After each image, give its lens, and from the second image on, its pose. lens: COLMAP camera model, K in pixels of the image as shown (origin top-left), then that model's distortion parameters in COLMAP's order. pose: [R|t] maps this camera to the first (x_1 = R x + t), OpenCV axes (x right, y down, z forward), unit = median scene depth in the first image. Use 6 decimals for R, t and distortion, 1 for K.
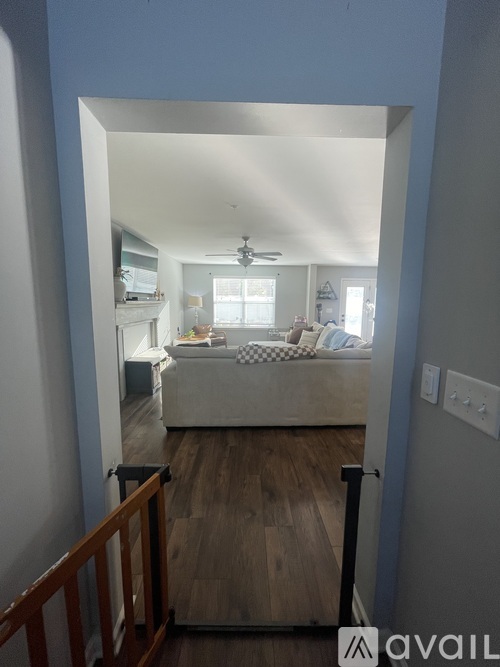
lens RADIAL K [[266.0, 0, 251.4], [0, 266.0, 336.5], [0, 0, 1]] dist [0.001535, 0.000373]
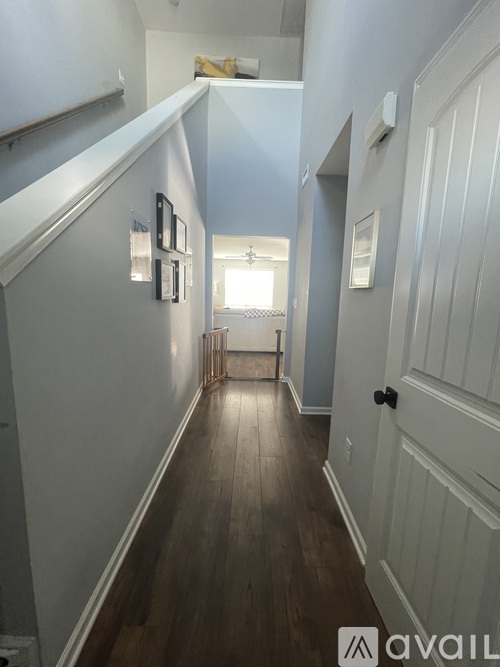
lens RADIAL K [[291.7, 0, 254.8], [0, 291.7, 337.5], [0, 0, 1]] dist [-0.013097, -0.001116]
pose [[0.999797, 0.020038, -0.001970, 0.009231], [-0.019983, 0.999489, 0.024954, 0.071552], [0.002469, -0.024910, 0.999687, -0.423715]]
